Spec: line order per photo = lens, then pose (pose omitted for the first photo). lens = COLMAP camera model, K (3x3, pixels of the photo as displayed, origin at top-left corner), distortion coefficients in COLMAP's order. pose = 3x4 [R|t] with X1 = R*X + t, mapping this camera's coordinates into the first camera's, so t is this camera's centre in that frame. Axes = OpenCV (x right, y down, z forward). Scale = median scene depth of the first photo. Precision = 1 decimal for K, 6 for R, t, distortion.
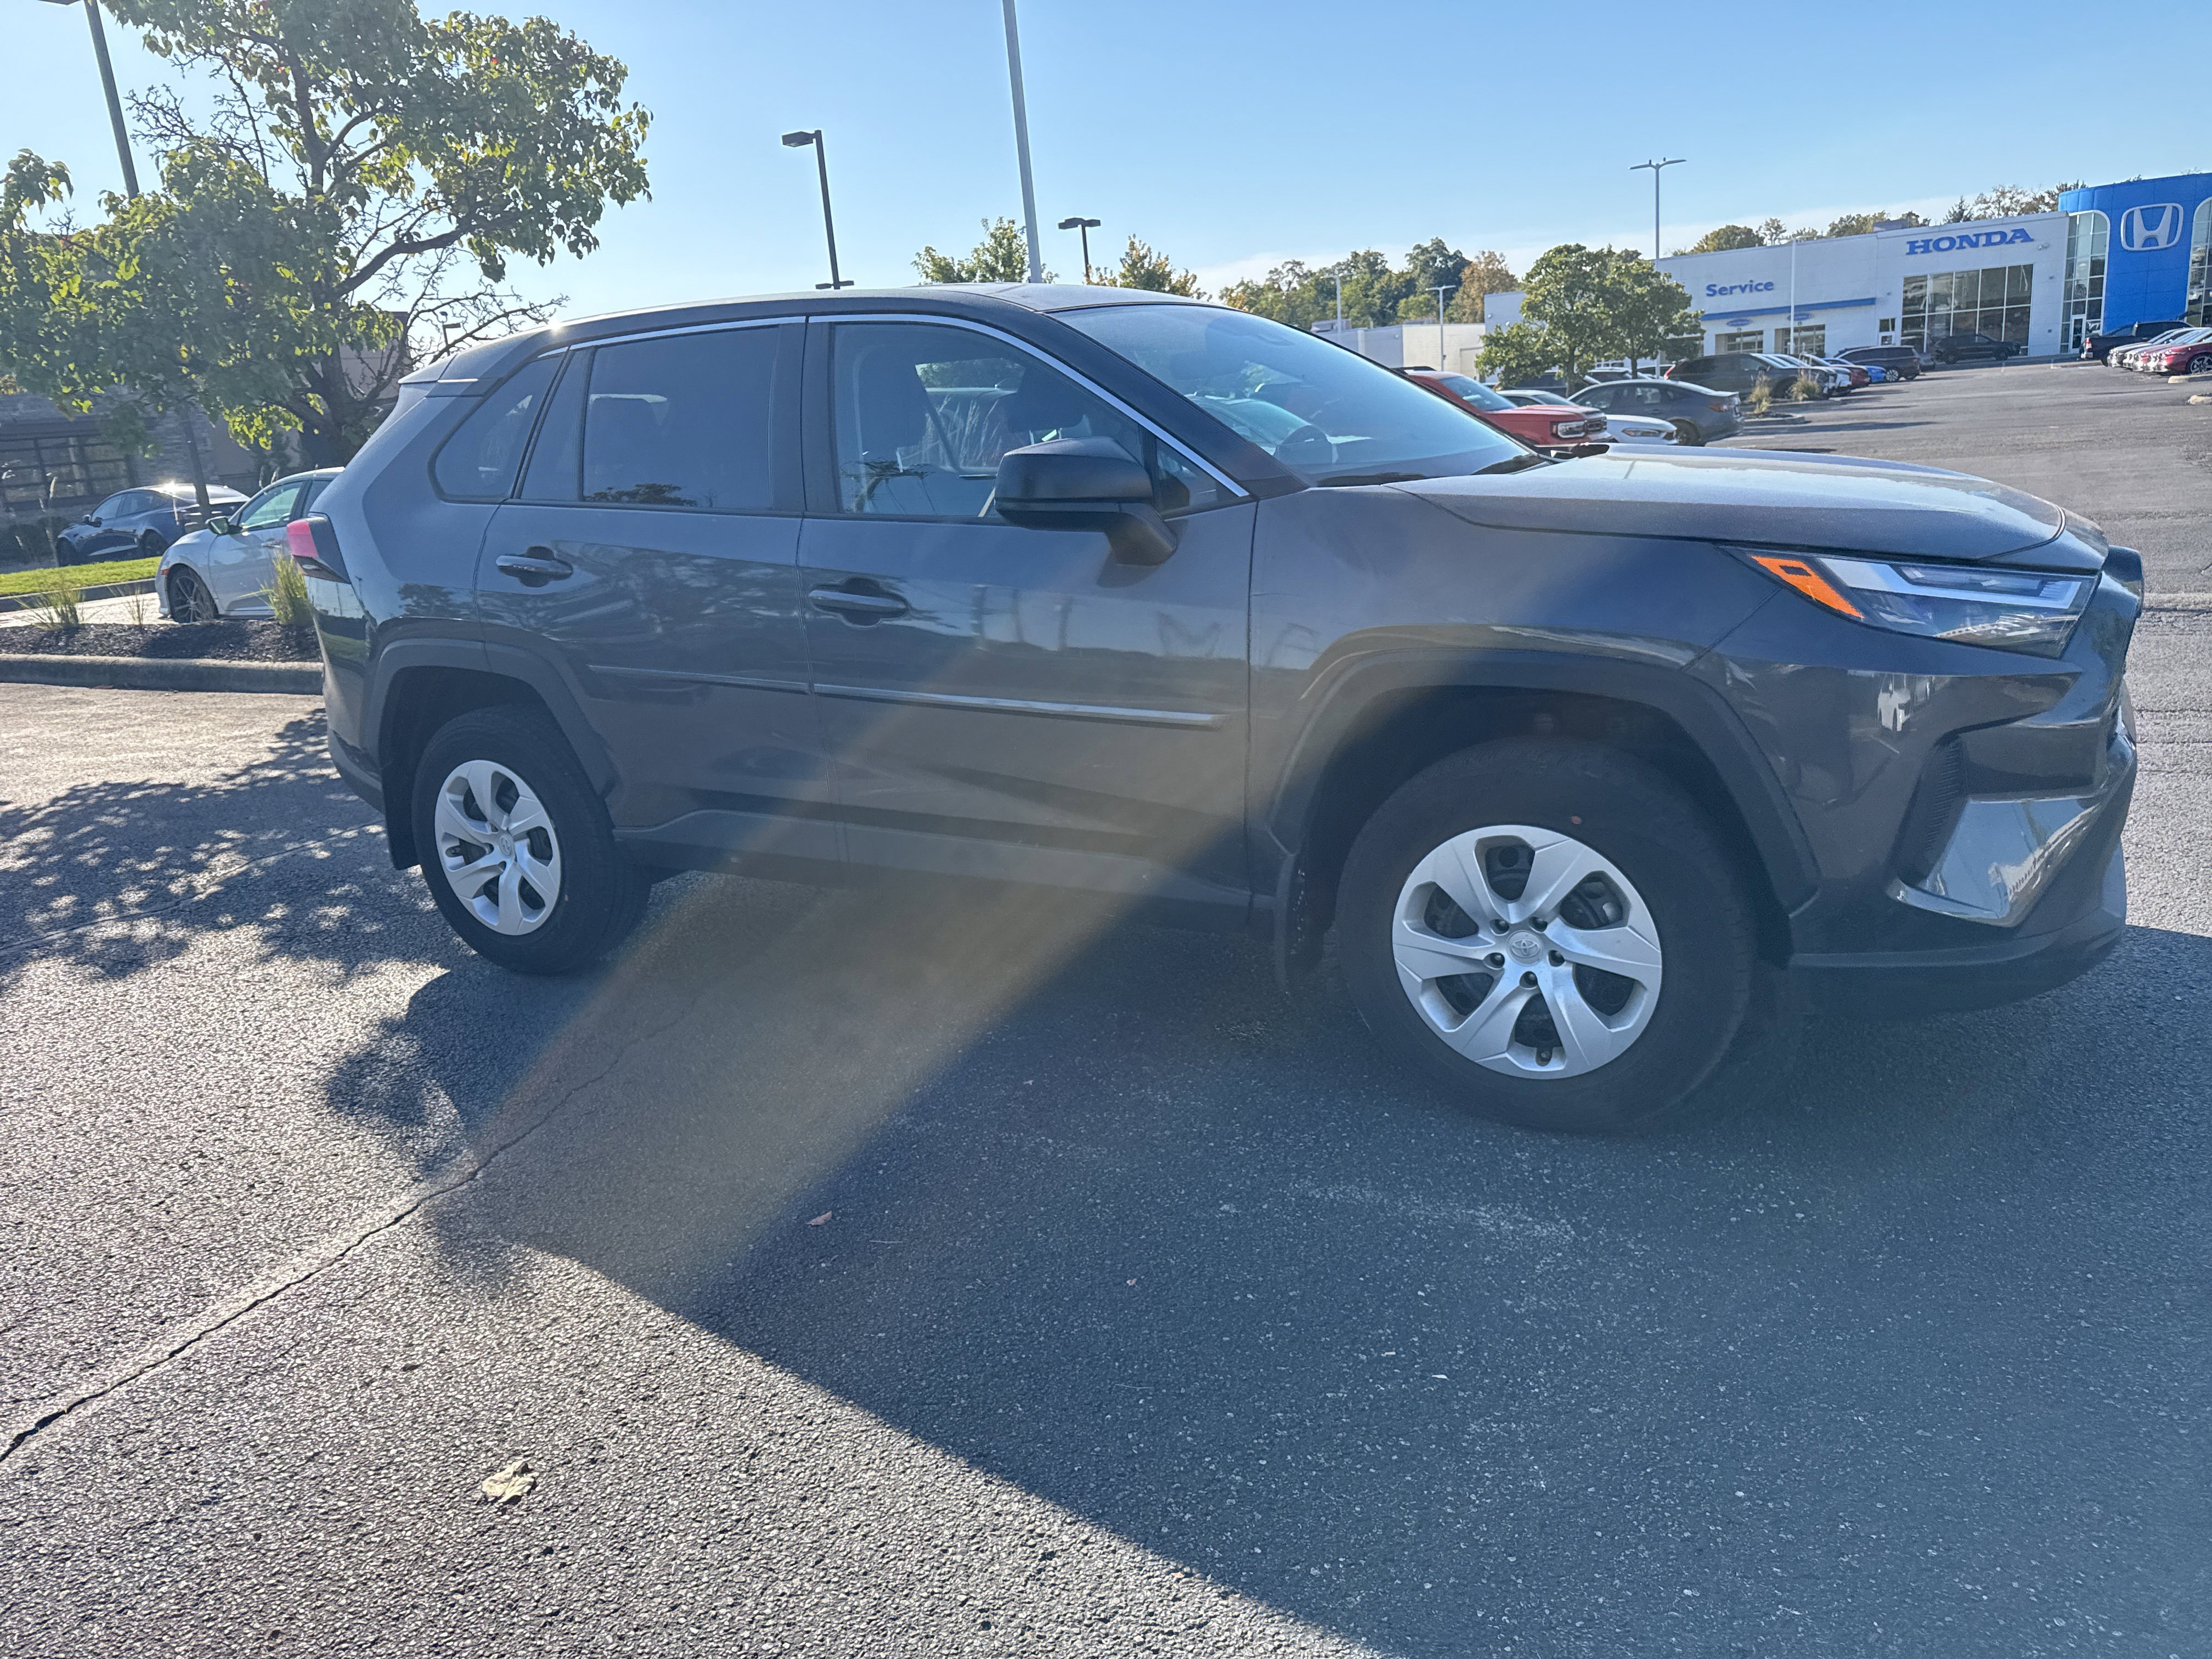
lens RADIAL K [[1564.5, 0, 1112.7], [0, 1564.5, 814.1], [0, 0, 1]] dist [0.025860, -0.028146]
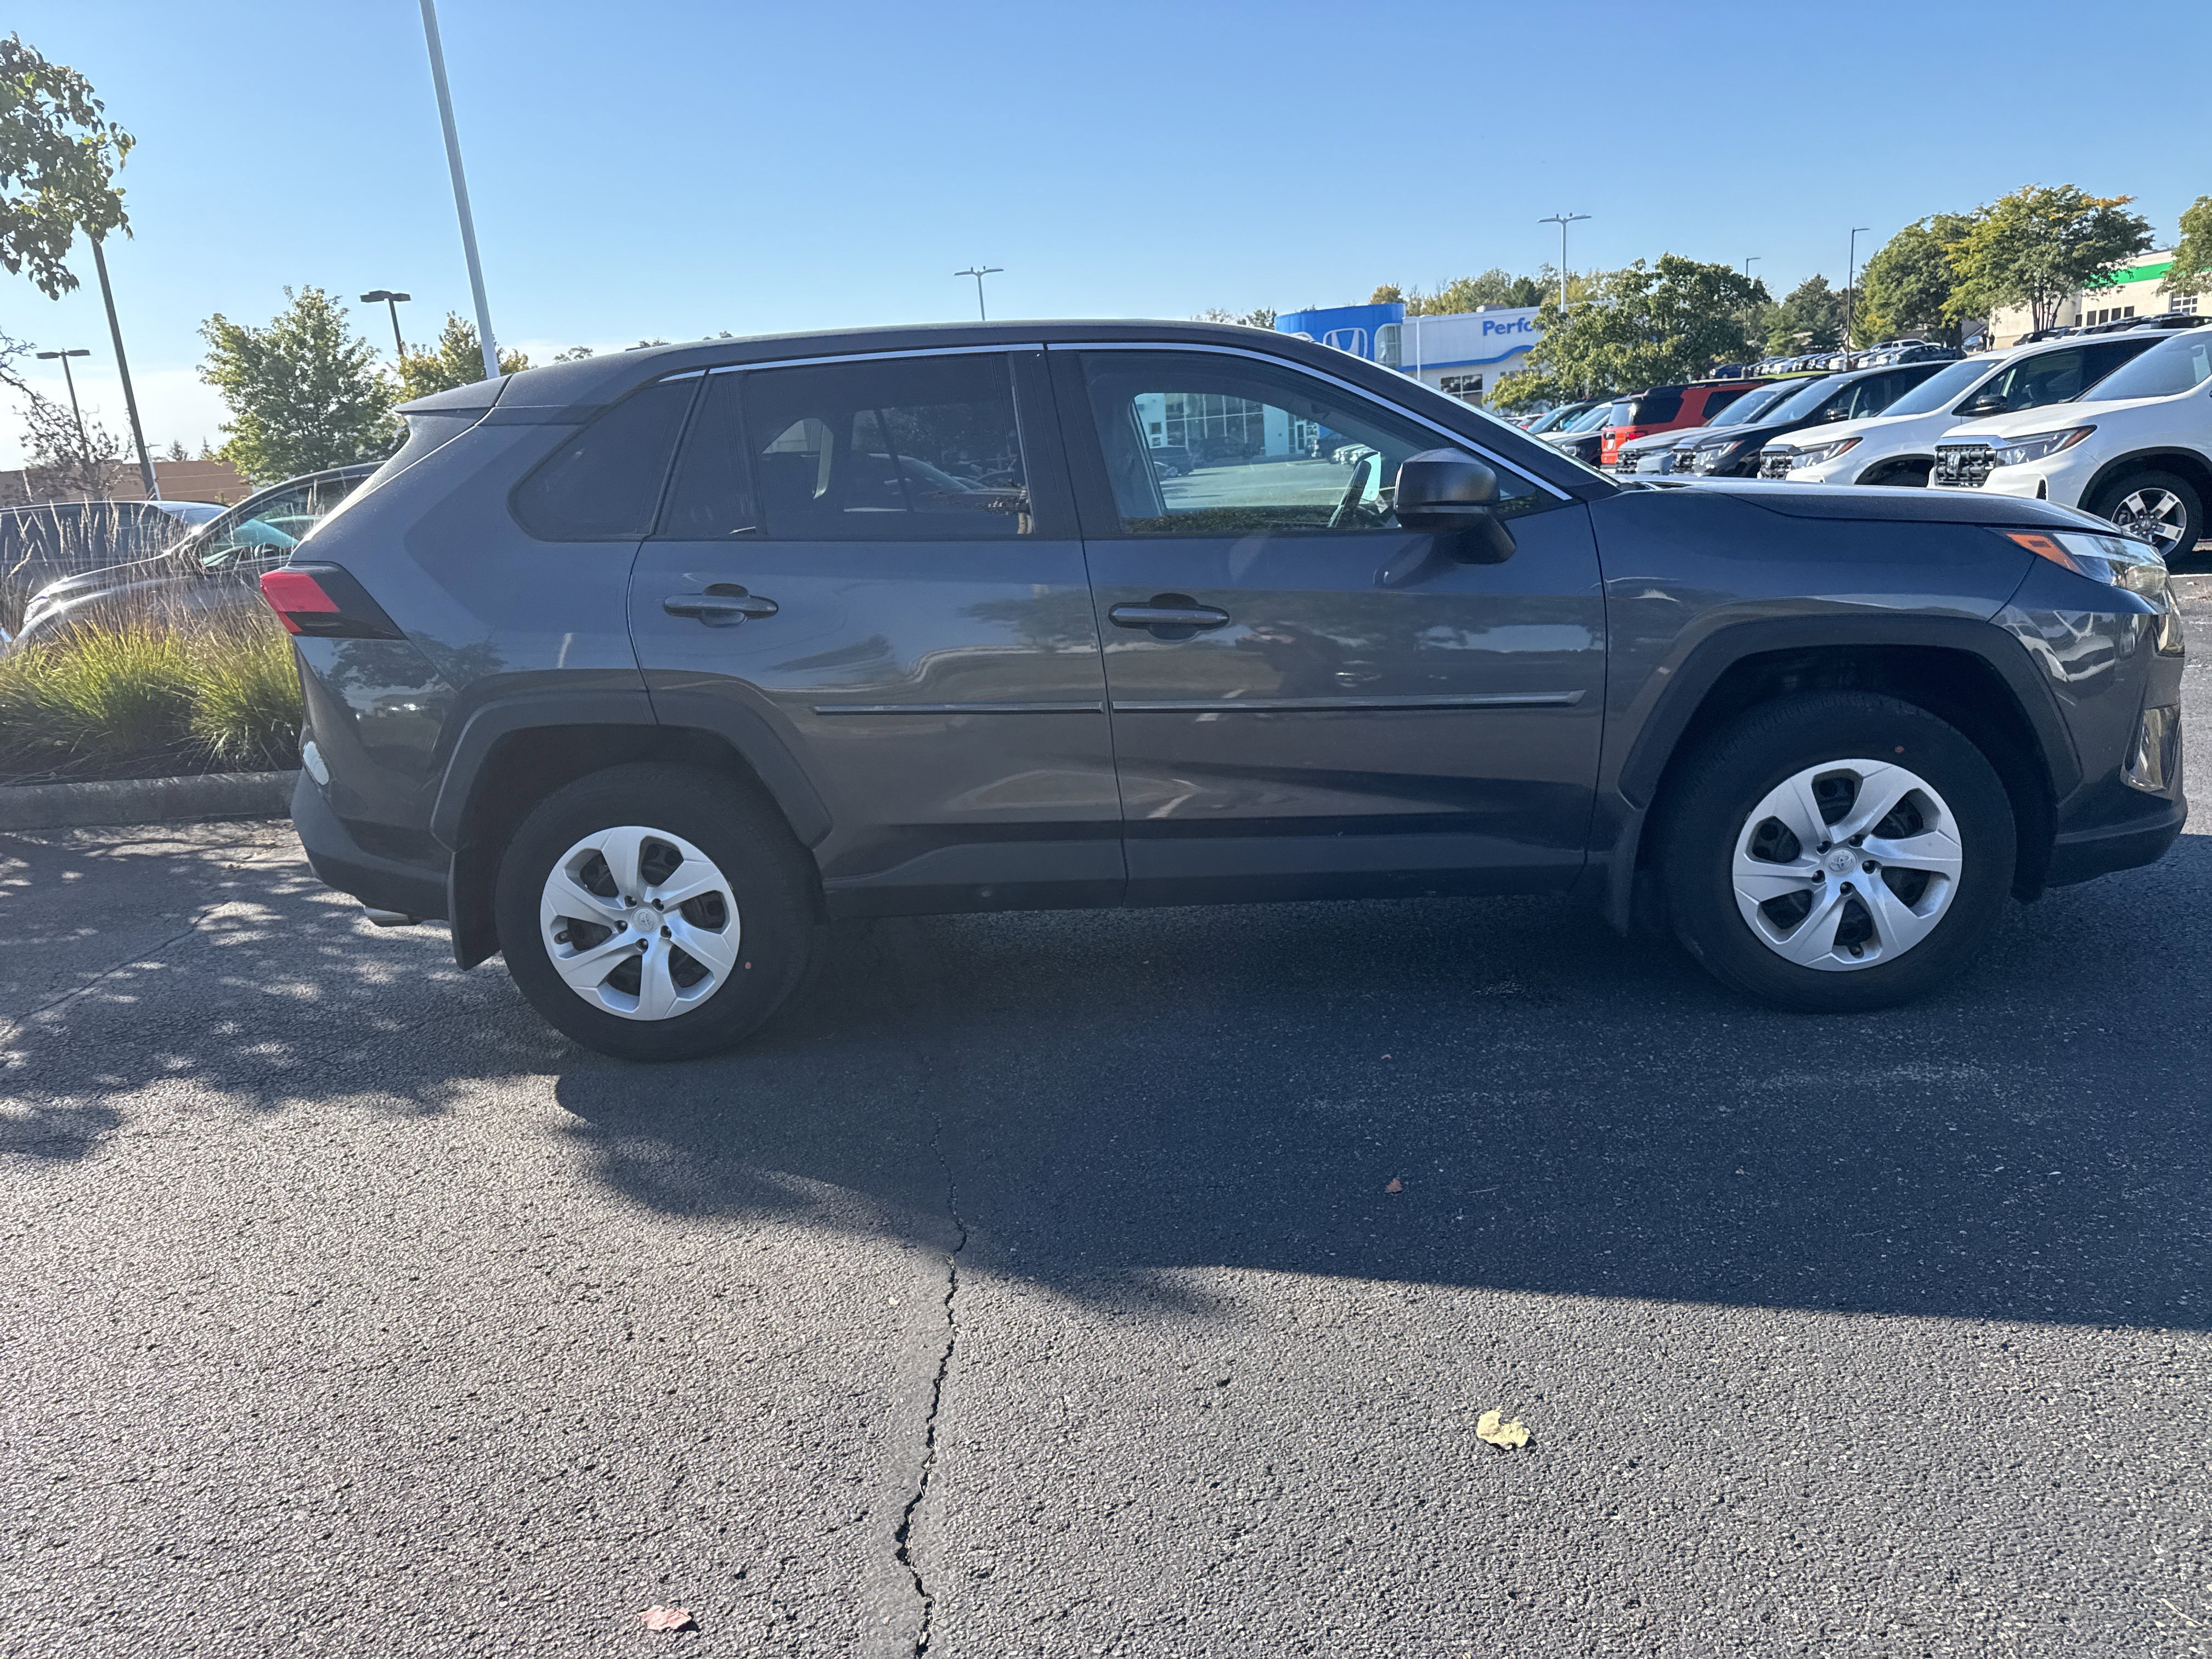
lens RADIAL K [[1564.5, 0, 1109.9], [0, 1564.5, 818.4], [0, 0, 1]] dist [0.025860, -0.028146]
pose [[0.908248, -0.087663, 0.409146, -0.513378], [0.108892, 0.993635, -0.028832, 0.016894], [-0.404014, 0.070740, 0.912013, 0.076209]]
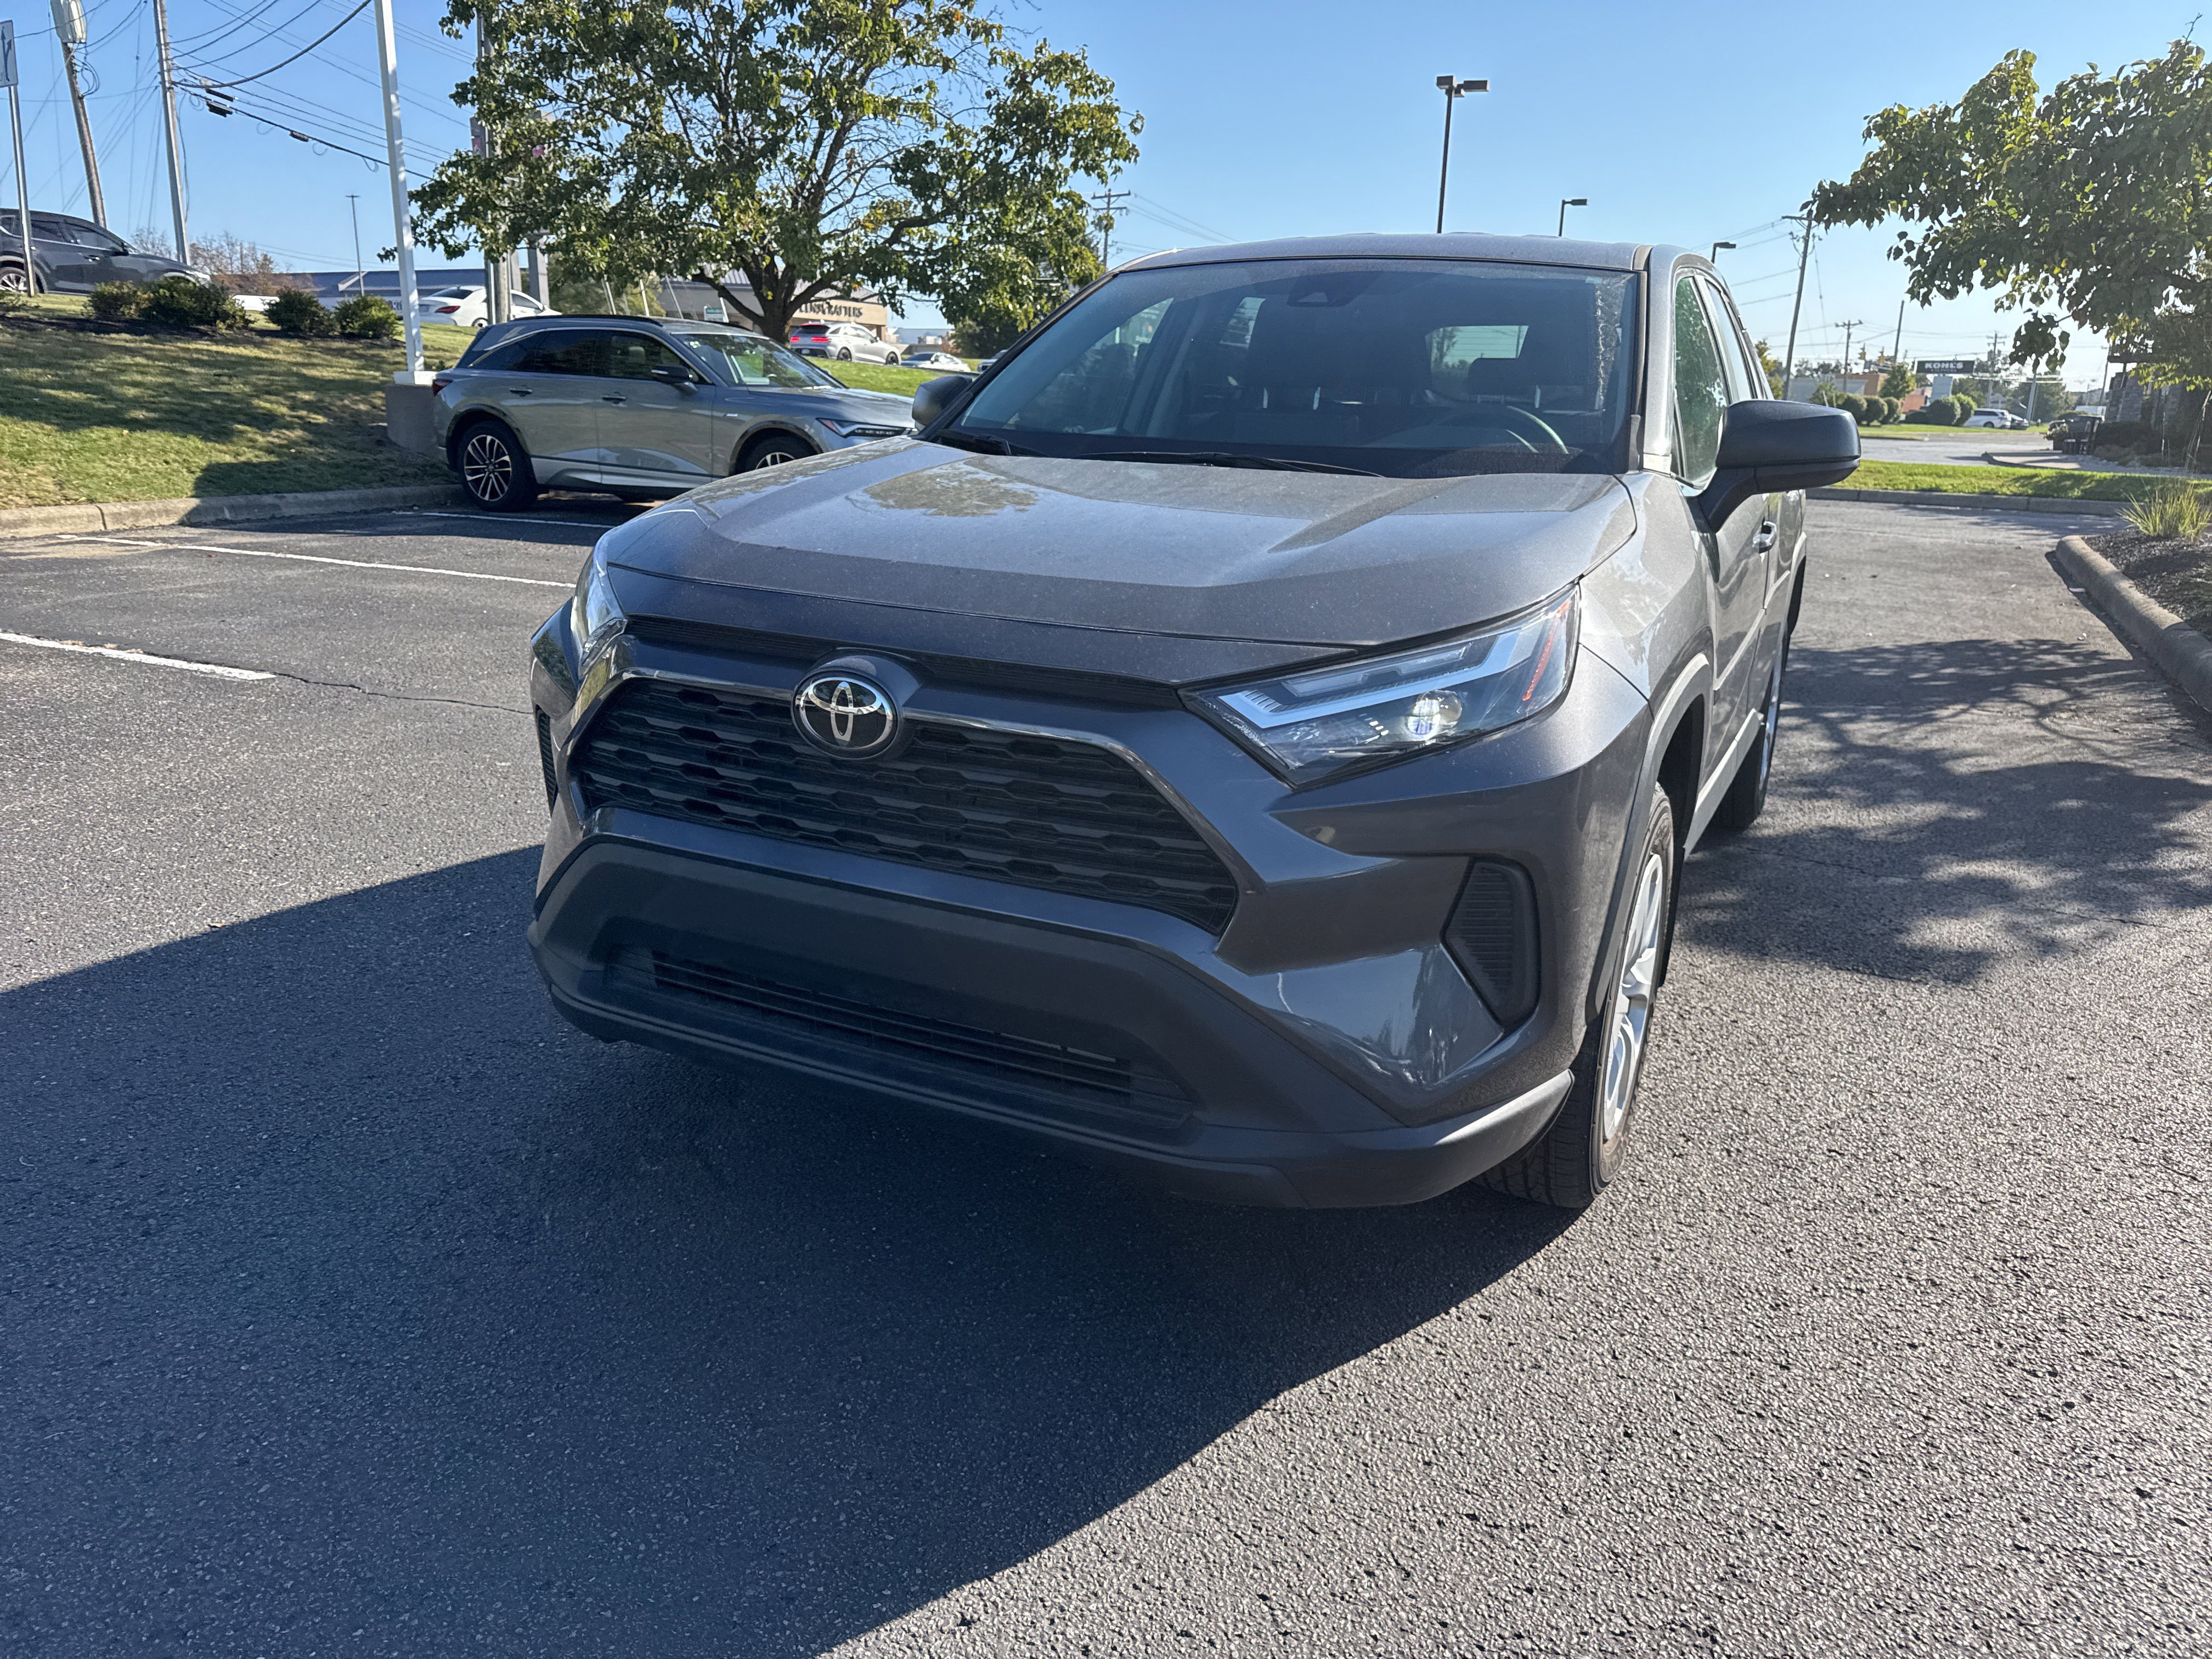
lens RADIAL K [[1564.5, 0, 1108.2], [0, 1564.5, 833.1], [0, 0, 1]] dist [0.025860, -0.028146]
pose [[0.057225, 0.351256, -0.934529, 0.950990], [-0.278348, 0.904559, 0.322947, -0.254001], [0.958774, 0.241644, 0.149534, 0.733993]]
